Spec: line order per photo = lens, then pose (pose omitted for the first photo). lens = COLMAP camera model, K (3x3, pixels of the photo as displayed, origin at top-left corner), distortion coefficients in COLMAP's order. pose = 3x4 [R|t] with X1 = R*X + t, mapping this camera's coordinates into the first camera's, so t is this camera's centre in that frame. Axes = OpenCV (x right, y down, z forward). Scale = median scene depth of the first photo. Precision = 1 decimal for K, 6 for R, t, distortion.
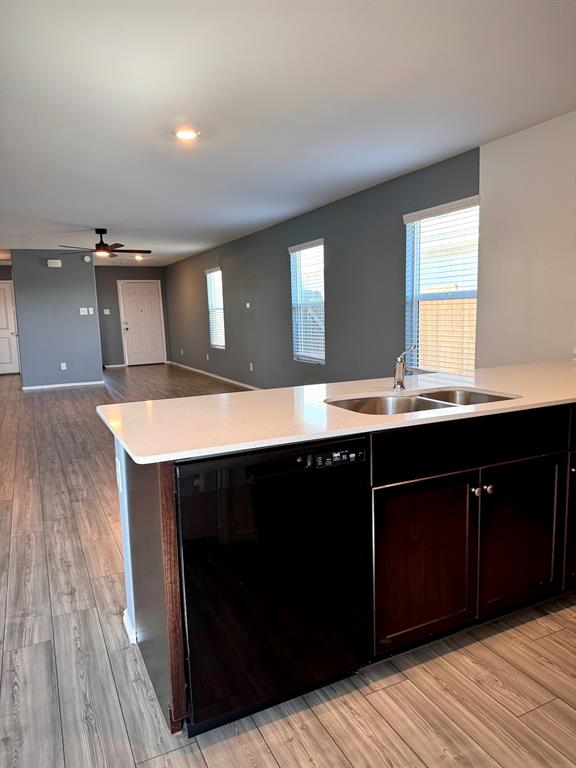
lens RADIAL K [[540.6, 0, 285.0], [0, 540.6, 386.9], [0, 0, 1]] dist [0.024037, -0.013641]
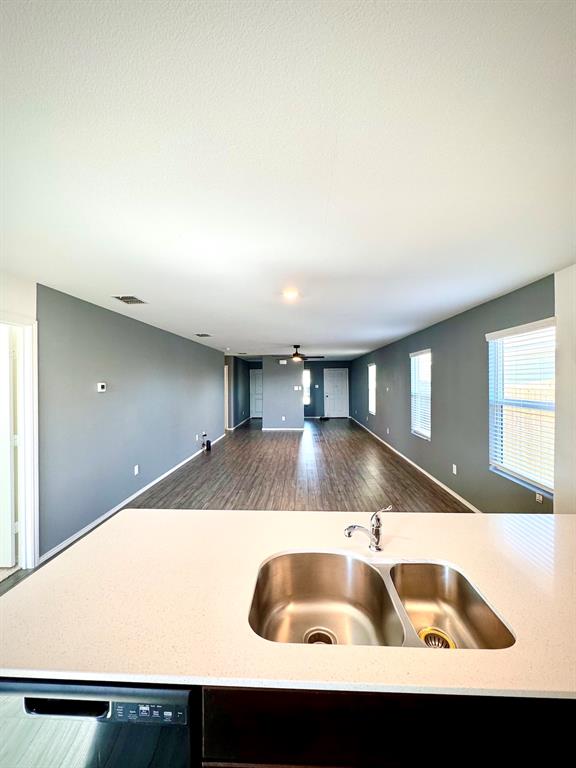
lens RADIAL K [[305.3, 0, 290.5], [0, 305.3, 383.1], [0, 0, 1]] dist [-0.001589, 0.000640]
pose [[0.883088, 0.028597, -0.468335, 0.174006], [-0.086201, 0.991040, -0.102026, -0.113626], [0.461221, 0.130469, 0.877640, 0.243729]]
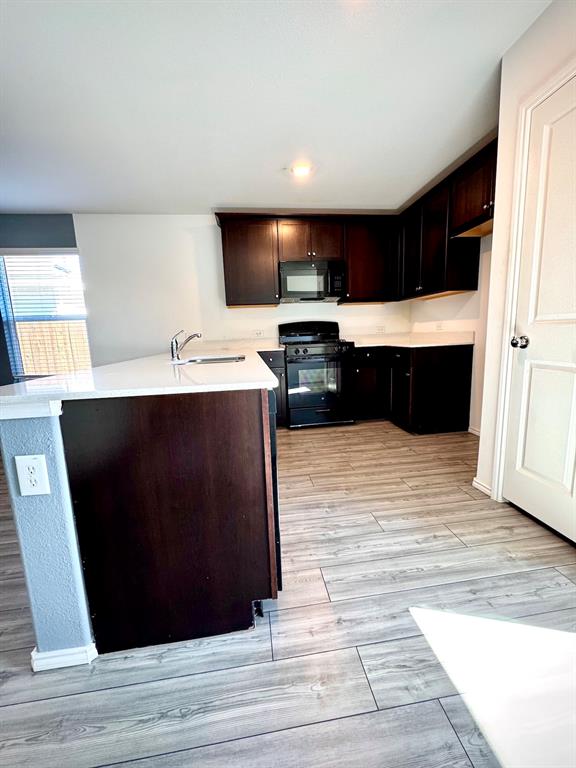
lens RADIAL K [[305.3, 0, 283.6], [0, 305.3, 387.0], [0, 0, 1]] dist [-0.001589, 0.000640]
pose [[0.309543, -0.131324, 0.941773, -0.272657], [0.154062, 0.984258, 0.086611, 0.026814], [-0.938322, 0.118282, 0.324902, 0.242299]]
